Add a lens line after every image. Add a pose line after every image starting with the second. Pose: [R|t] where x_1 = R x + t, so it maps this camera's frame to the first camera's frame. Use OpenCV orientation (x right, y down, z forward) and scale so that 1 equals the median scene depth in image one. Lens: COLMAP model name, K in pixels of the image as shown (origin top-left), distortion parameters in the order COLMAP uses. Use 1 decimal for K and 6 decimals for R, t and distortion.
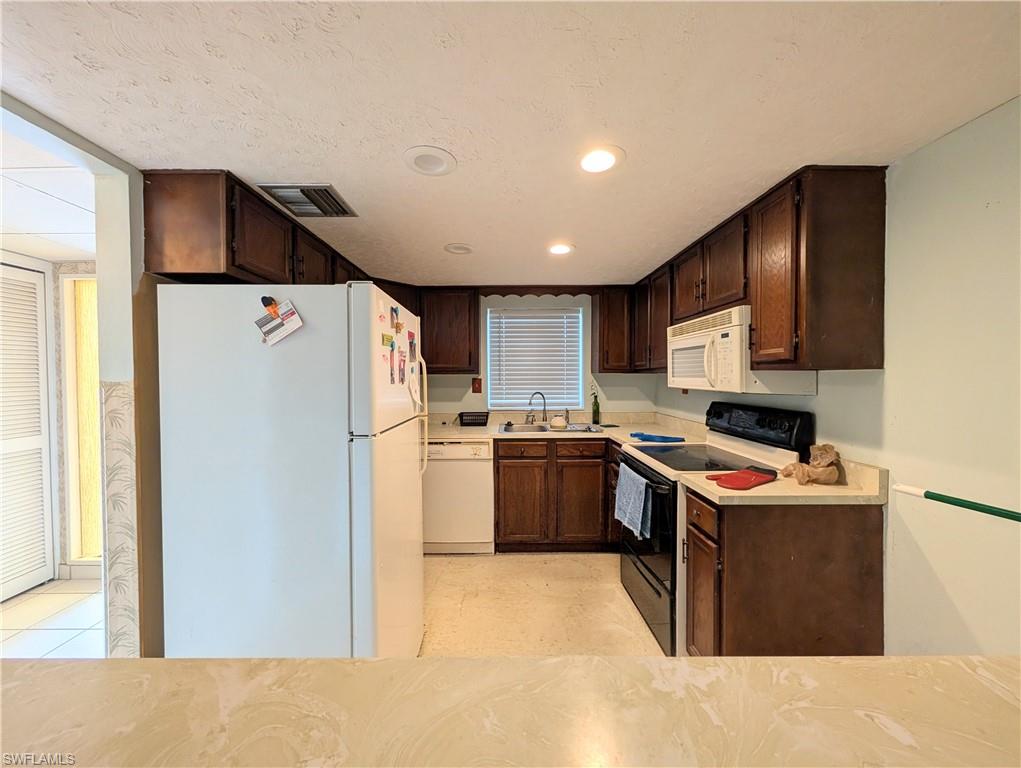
lens RADIAL K [[370.4, 0, 504.3], [0, 370.4, 384.1], [0, 0, 1]] dist [-0.001710, 0.000461]
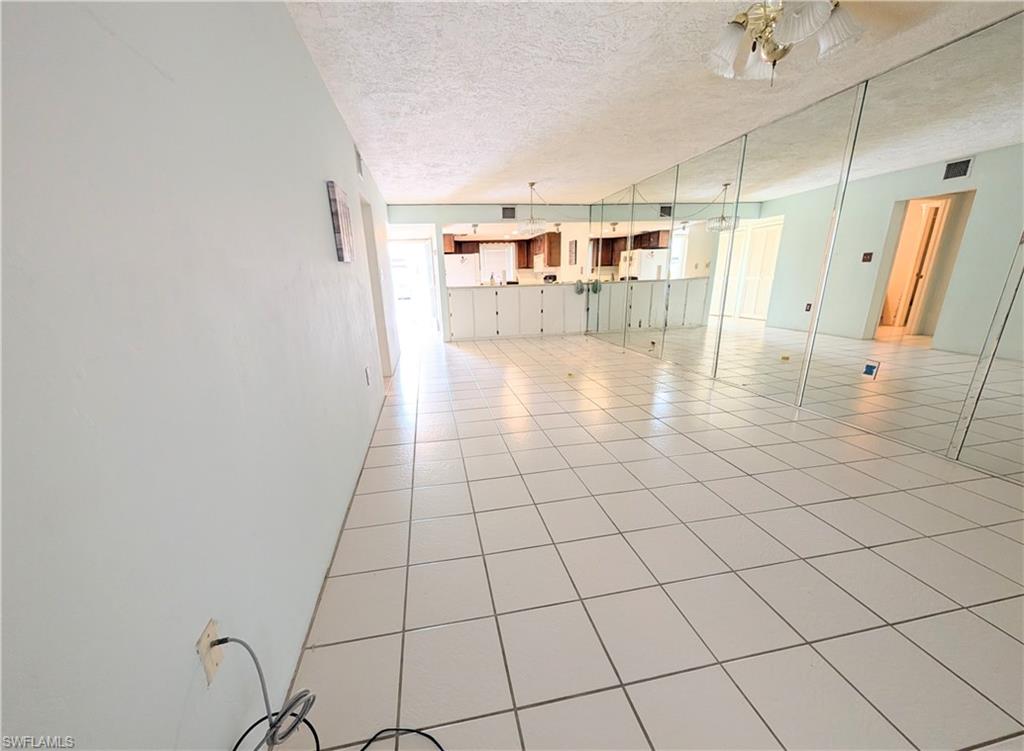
lens RADIAL K [[369.3, 0, 510.2], [0, 369.3, 382.2], [0, 0, 1]] dist [0.000497, -0.000004]
pose [[0.981345, -0.073622, 0.177601, -0.606257], [0.025914, 0.965997, 0.257251, 0.128496], [-0.190501, -0.247850, 0.949884, -3.058610]]
